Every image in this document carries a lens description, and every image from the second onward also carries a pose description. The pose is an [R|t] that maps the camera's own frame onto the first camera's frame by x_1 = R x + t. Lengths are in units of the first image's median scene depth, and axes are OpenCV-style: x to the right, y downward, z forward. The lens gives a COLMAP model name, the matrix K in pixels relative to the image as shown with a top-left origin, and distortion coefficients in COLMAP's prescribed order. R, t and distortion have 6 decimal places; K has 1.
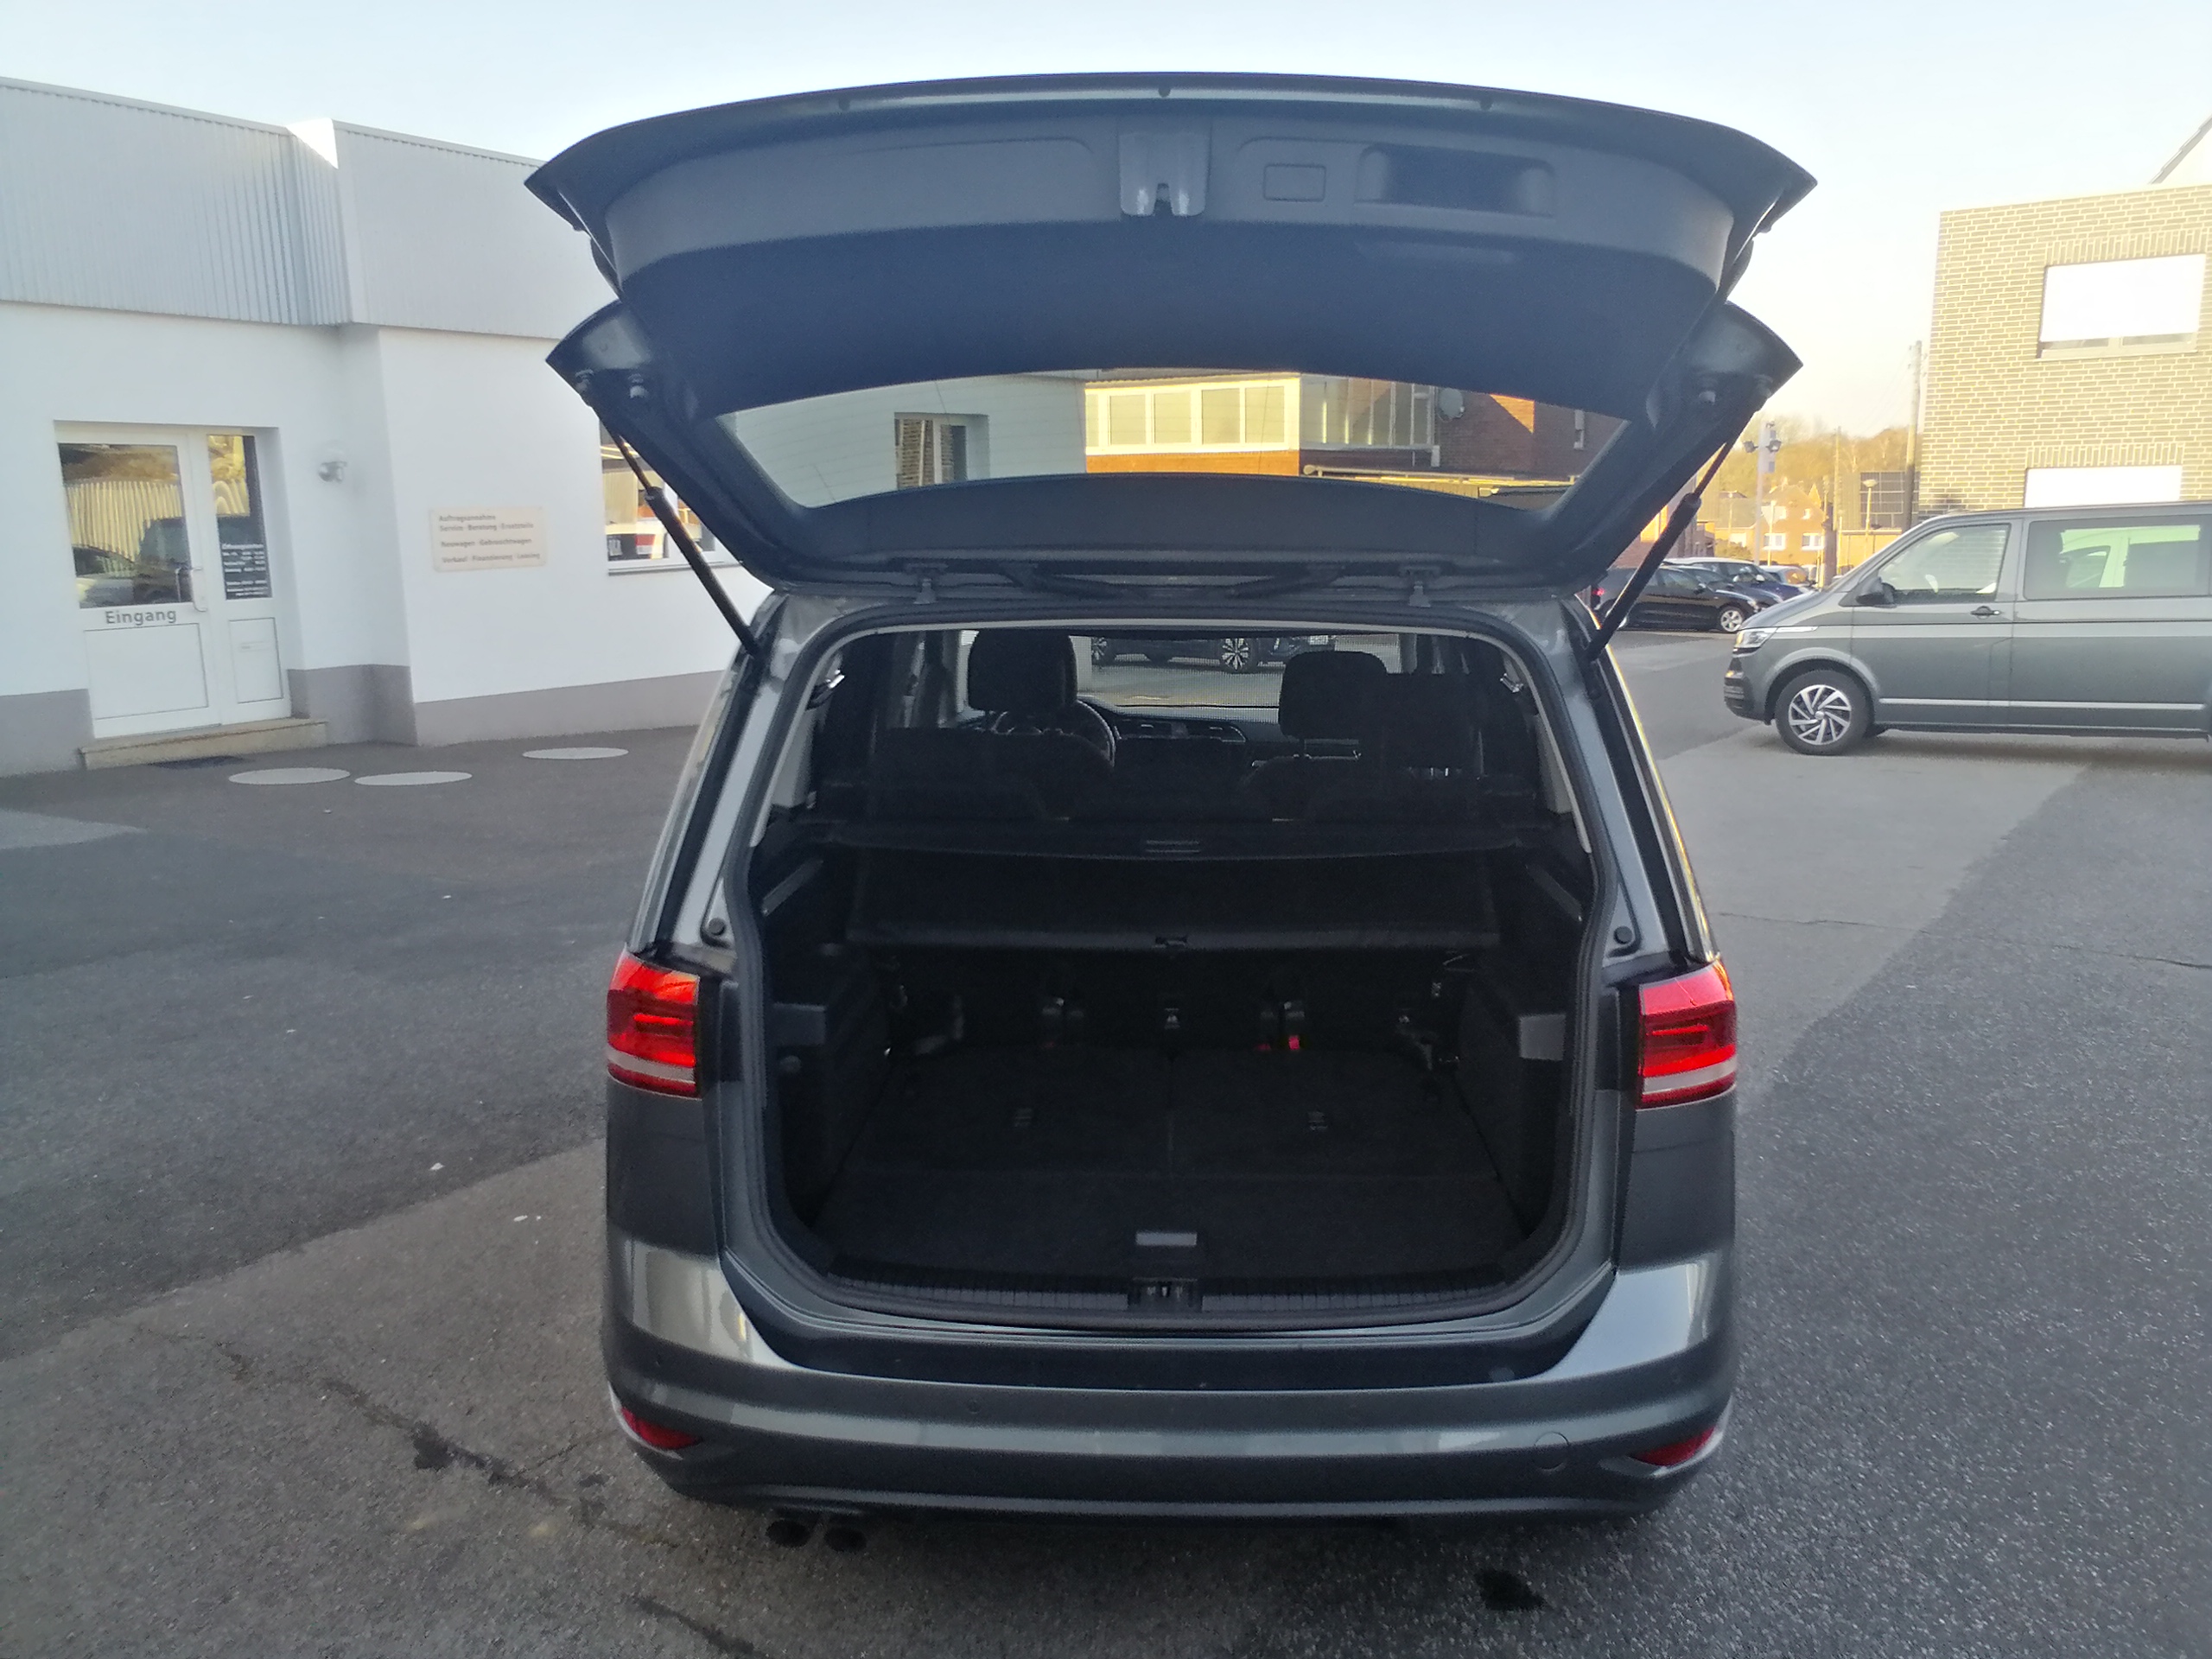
lens RADIAL K [[1747.2, 0, 1113.6], [0, 1747.2, 776.1], [0, 0, 1]] dist [-0.046352, 0.140673]
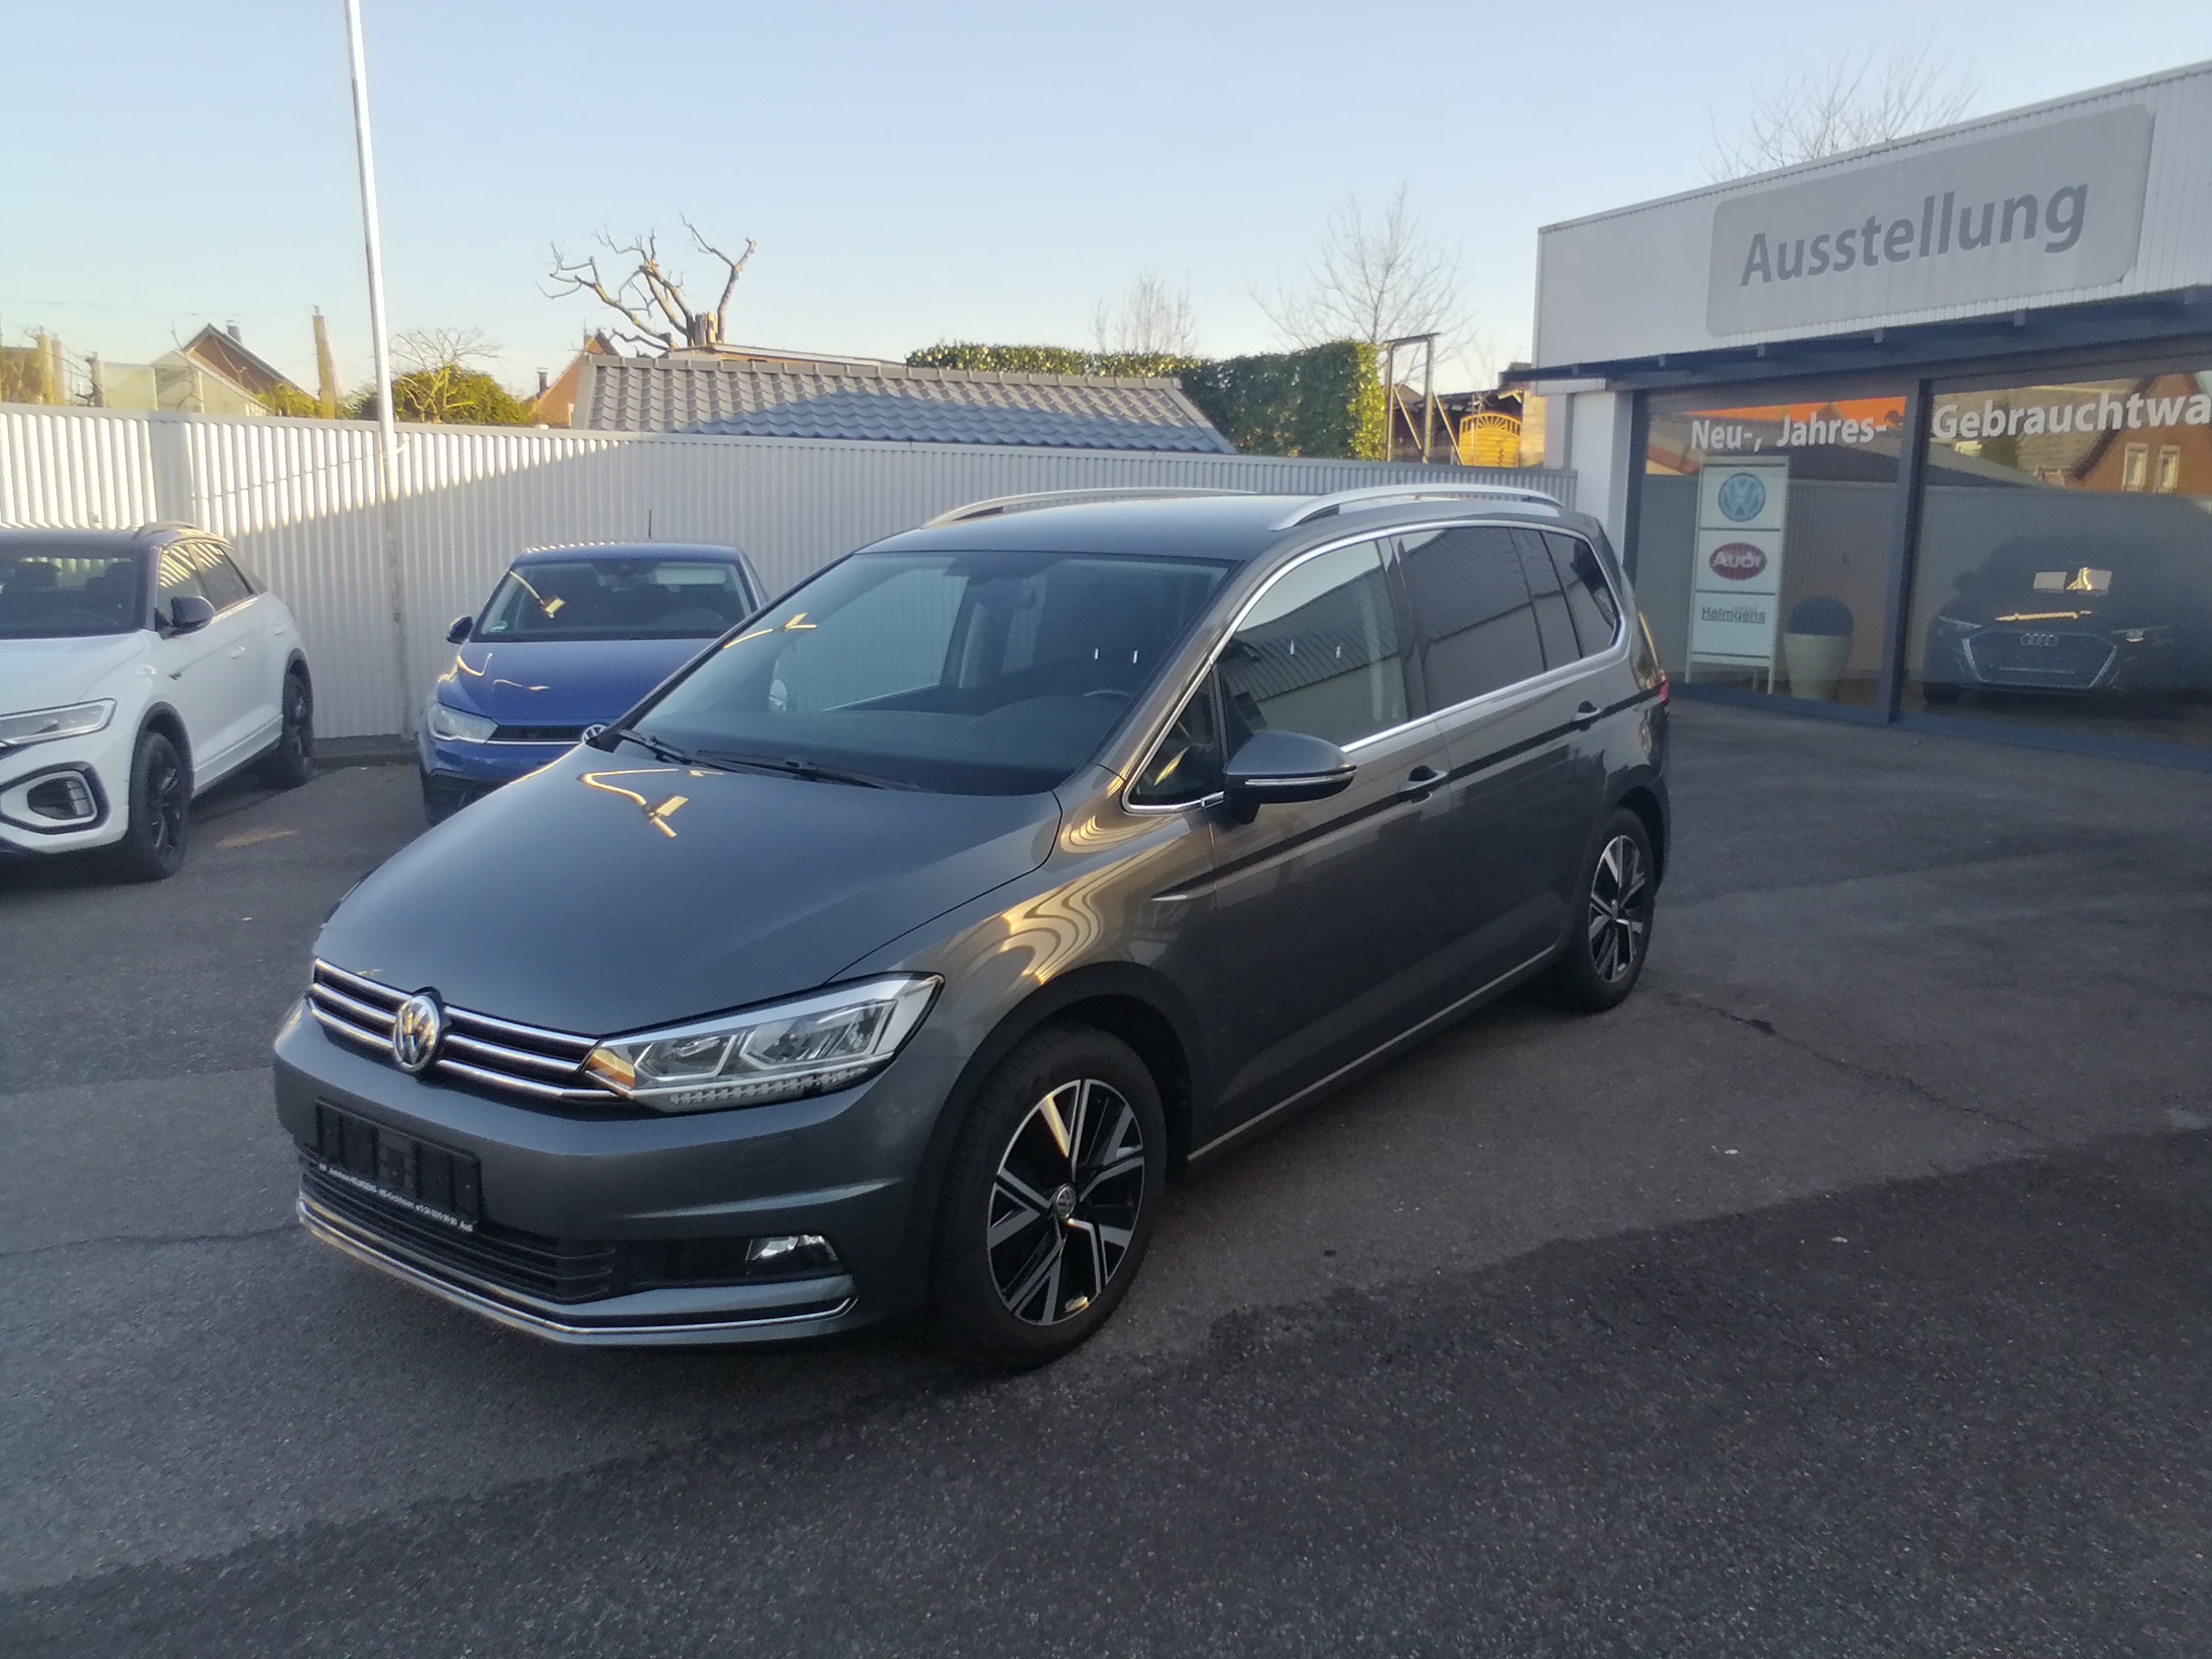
lens RADIAL K [[1742.4, 0, 1168.9], [0, 1742.4, 834.8], [0, 0, 1]] dist [-0.062733, 0.156935]
pose [[-0.834075, -0.100690, 0.542384, -0.613471], [0.077646, 0.951985, 0.296133, -0.262889], [-0.546159, 0.289111, -0.786209, 1.976926]]
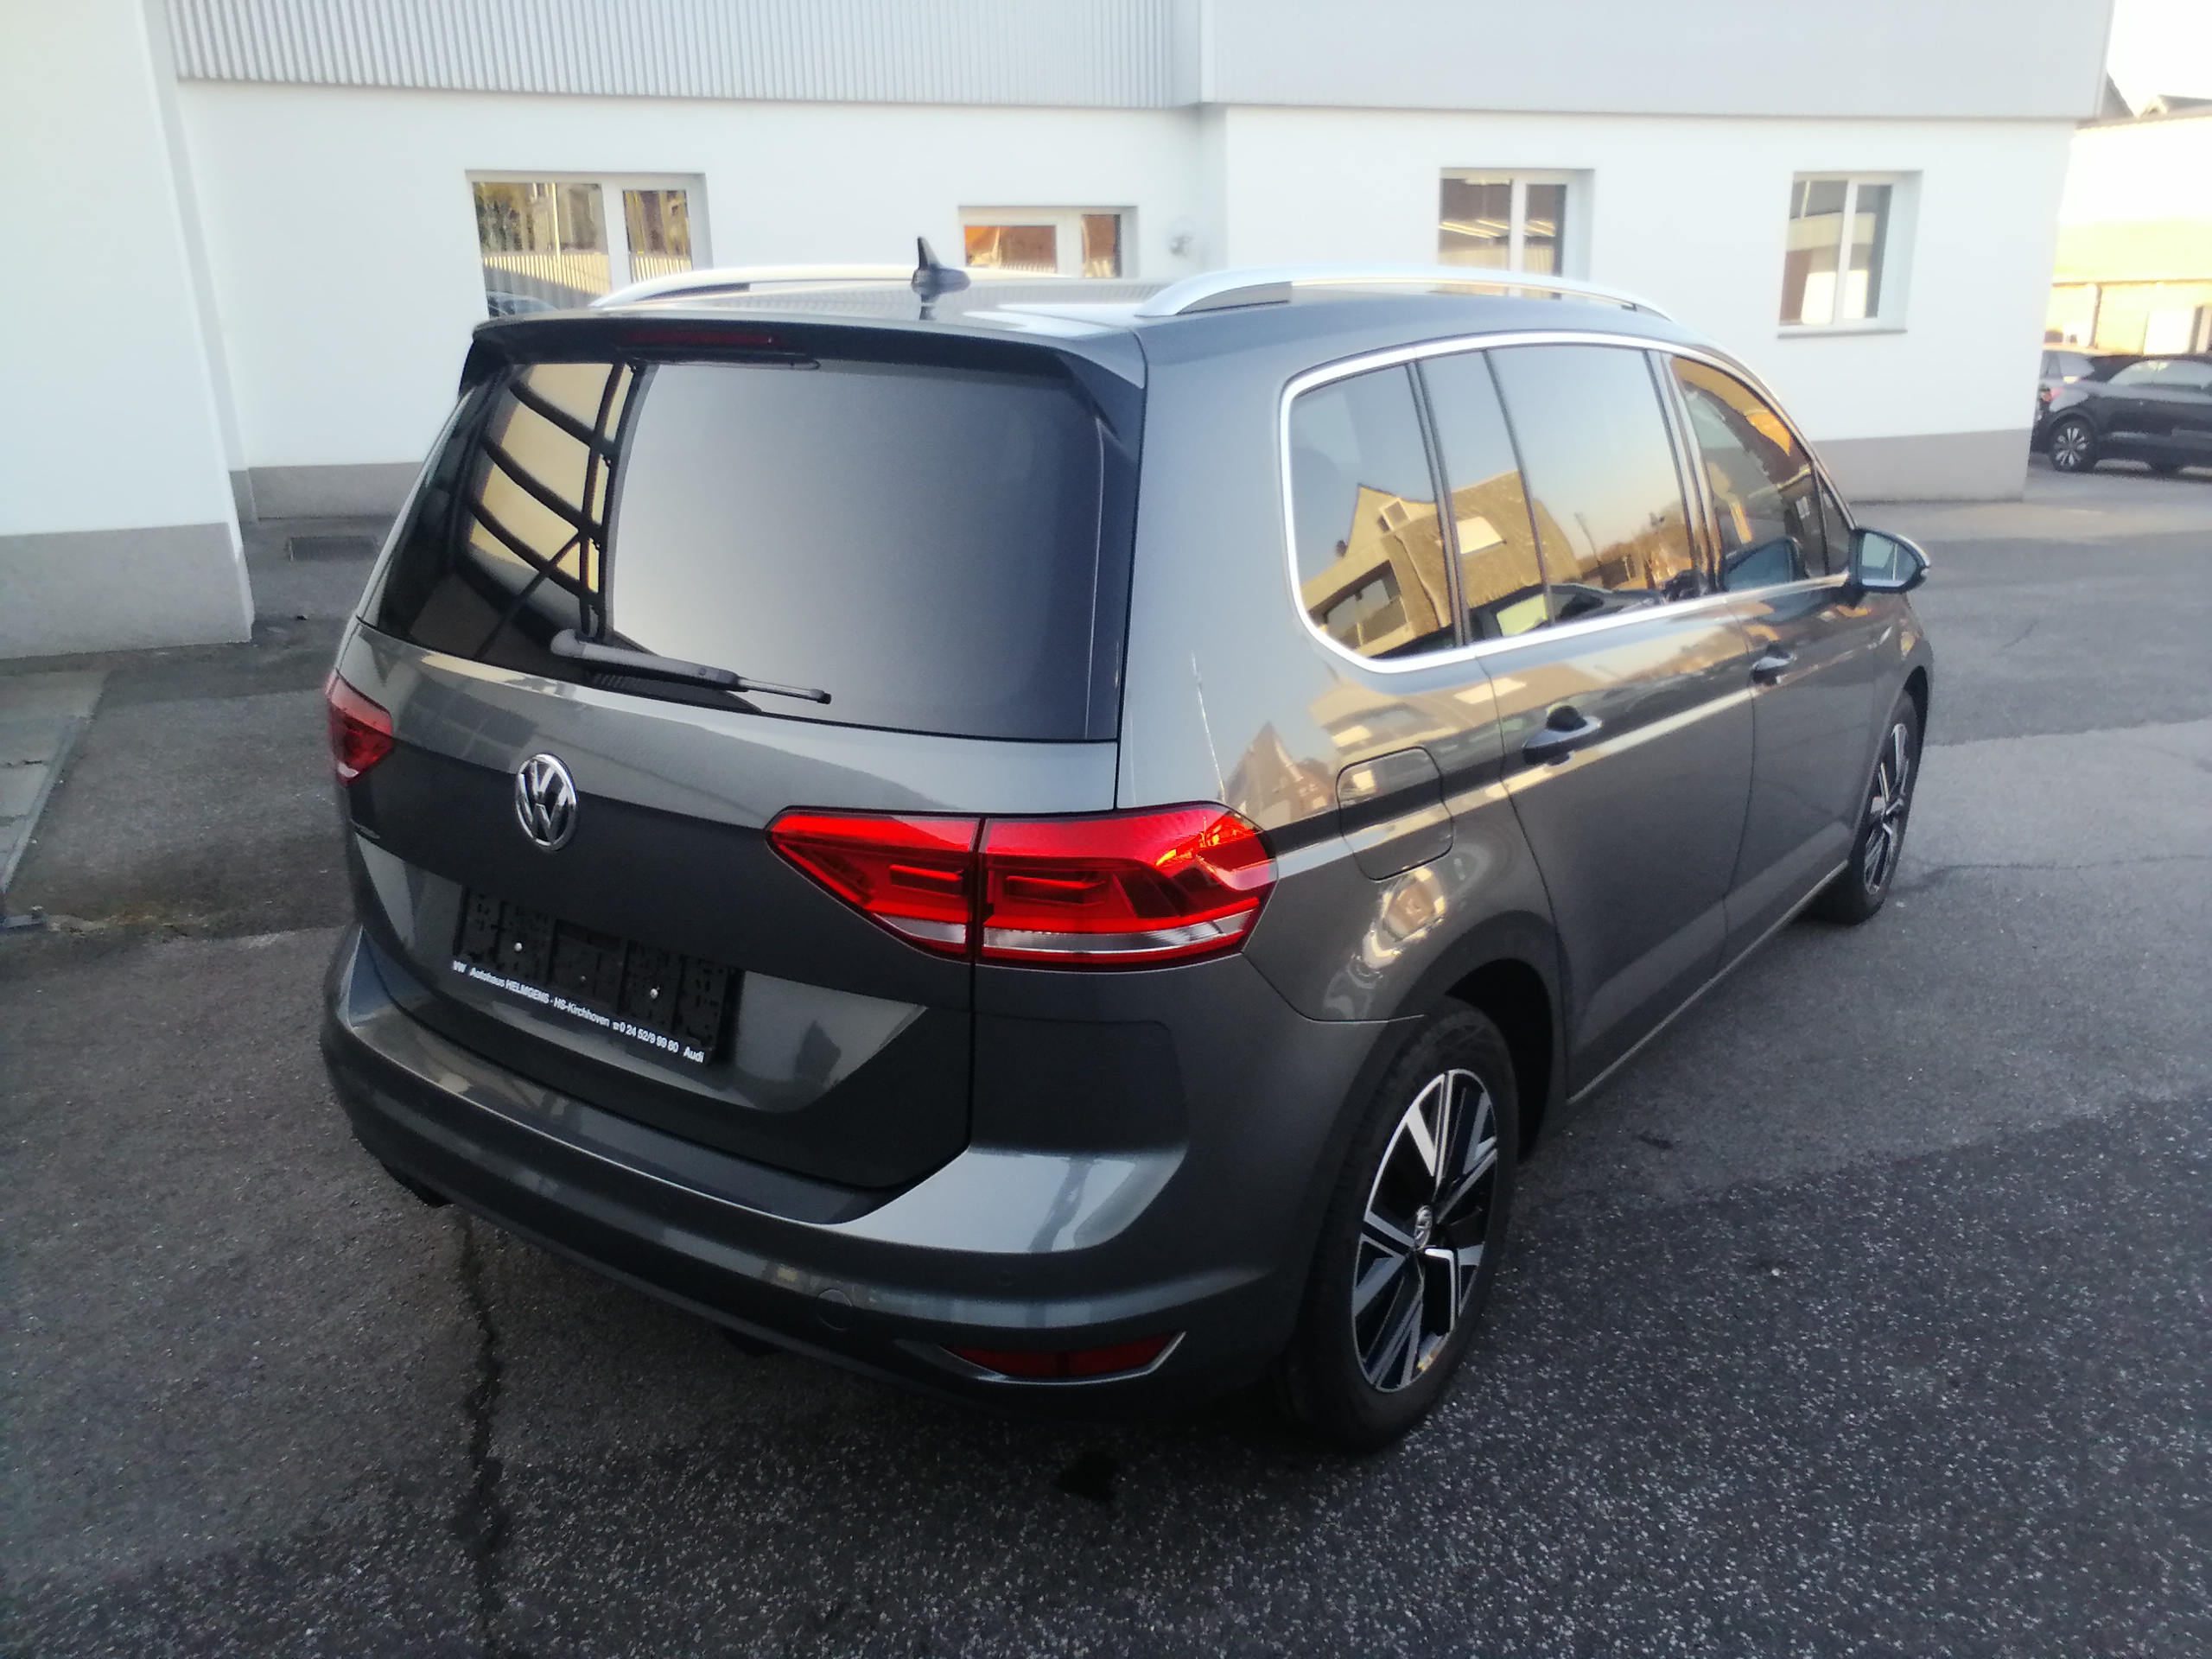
lens RADIAL K [[1727.1, 0, 1106.6], [0, 1727.1, 777.9], [0, 0, 1]] dist [-0.049714, 0.135844]
pose [[0.833897, 0.149615, -0.531254, 0.428598], [-0.082575, 0.985543, 0.147939, -0.013129], [0.545708, -0.079497, 0.834196, 0.191703]]
